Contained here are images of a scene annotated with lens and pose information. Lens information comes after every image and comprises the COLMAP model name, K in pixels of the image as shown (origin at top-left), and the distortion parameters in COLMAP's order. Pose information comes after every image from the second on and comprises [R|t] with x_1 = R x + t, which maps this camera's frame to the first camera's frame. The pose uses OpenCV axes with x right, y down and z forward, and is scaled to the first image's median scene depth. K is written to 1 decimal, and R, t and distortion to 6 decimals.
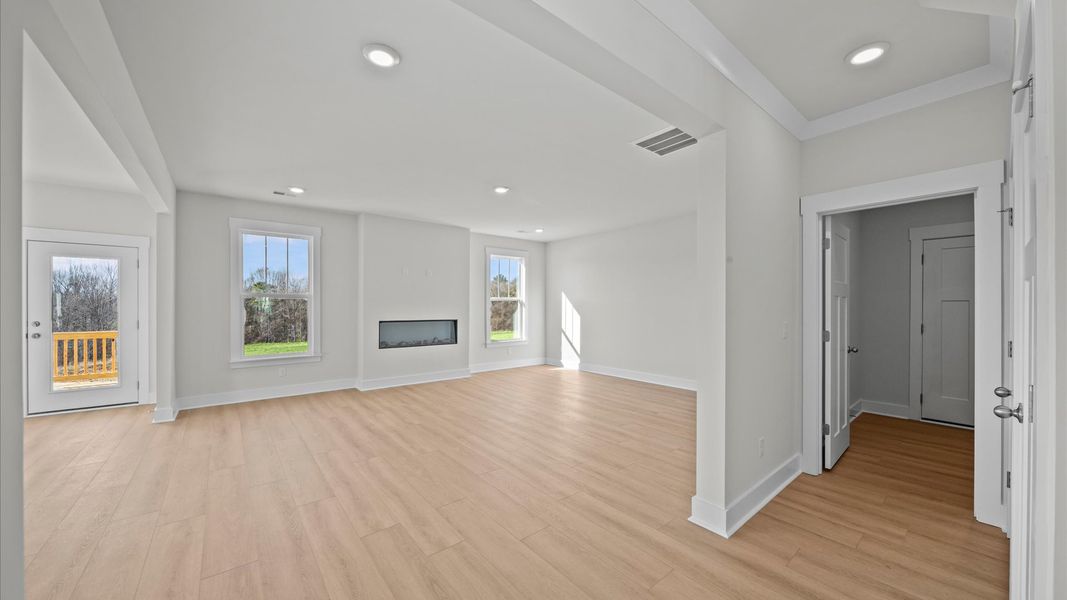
lens RADIAL K [[380.9, 0, 531.3], [0, 380.9, 303.4], [0, 0, 1]] dist [0.000530, -0.002596]
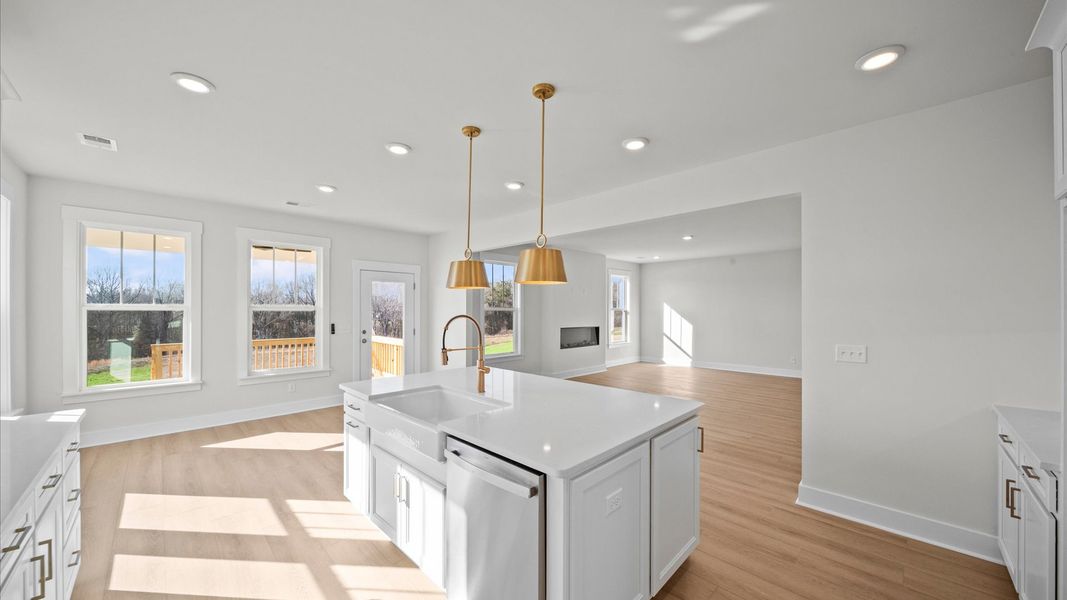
lens RADIAL K [[380.9, 0, 529.4], [0, 380.9, 308.9], [0, 0, 1]] dist [0.000530, -0.002596]
pose [[0.995579, -0.000692, 0.093920, -0.637836], [0.000380, 0.999994, 0.003344, -0.024577], [-0.093922, -0.003293, 0.995574, -0.304980]]
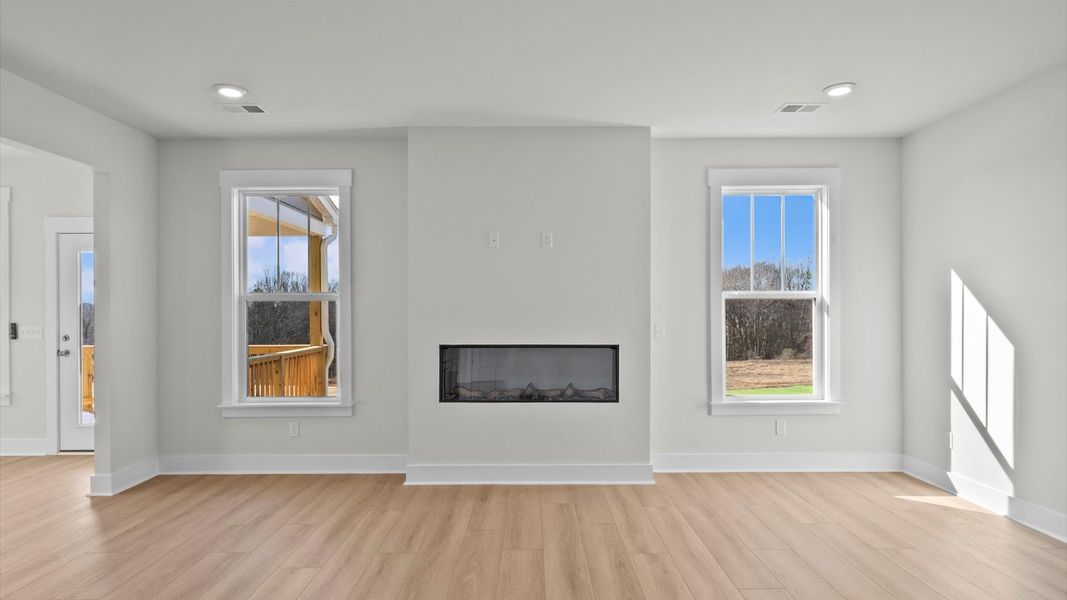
lens RADIAL K [[570.7, 0, 527.5], [0, 570.7, 307.9], [0, 0, 1]] dist [0.001901, -0.000907]
pose [[0.776305, -0.009170, -0.630291, 0.148219], [0.008535, 0.999955, -0.004037, 0.003029], [0.630300, -0.002246, 0.776348, 0.511188]]
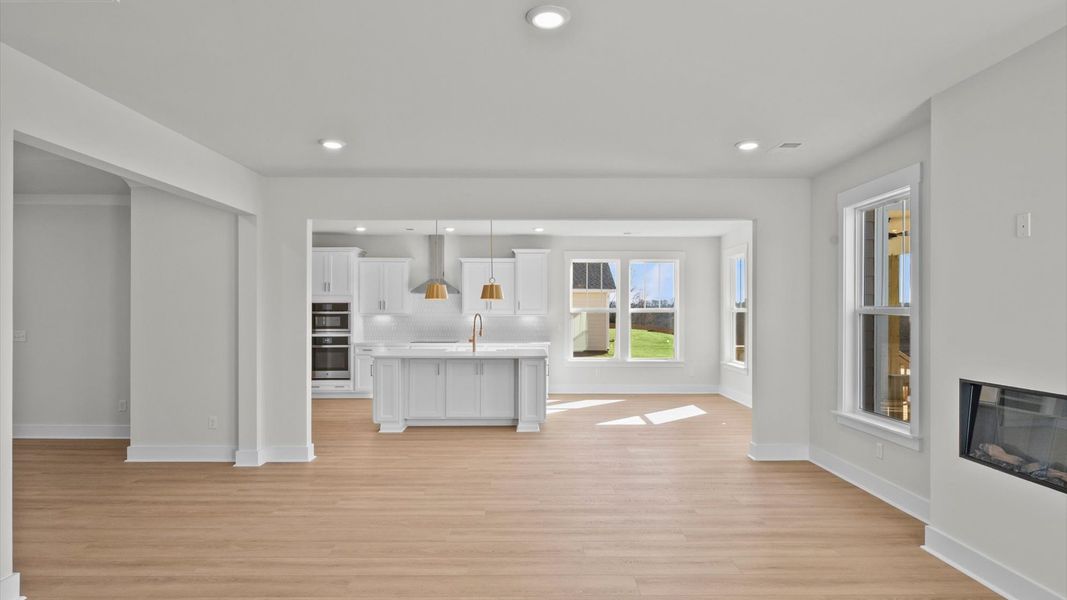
lens RADIAL K [[570.7, 0, 527.8], [0, 570.7, 305.7], [0, 0, 1]] dist [0.001901, -0.000907]
pose [[-0.630128, -0.010678, -0.776418, 0.274308], [0.001220, 0.999891, -0.014741, -0.014952], [0.776490, -0.010236, -0.630046, 1.034276]]
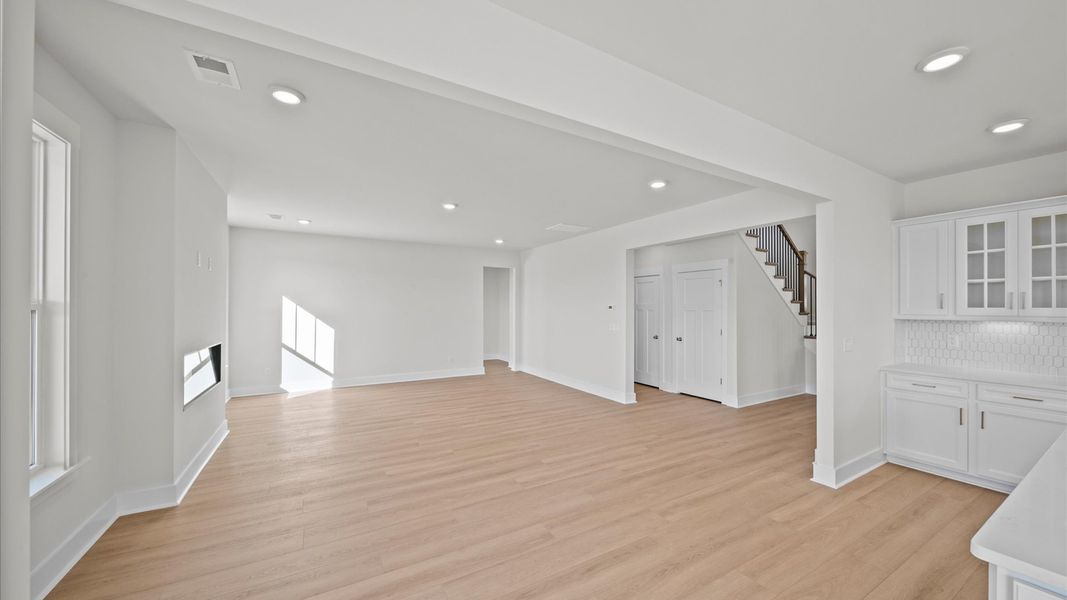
lens RADIAL K [[380.9, 0, 537.4], [0, 380.9, 305.1], [0, 0, 1]] dist [0.000530, -0.002596]
pose [[0.150898, 0.006657, 0.988527, -0.835800], [-0.008694, 0.999948, -0.005407, -0.021012], [-0.988511, -0.007778, 0.150948, 0.475706]]
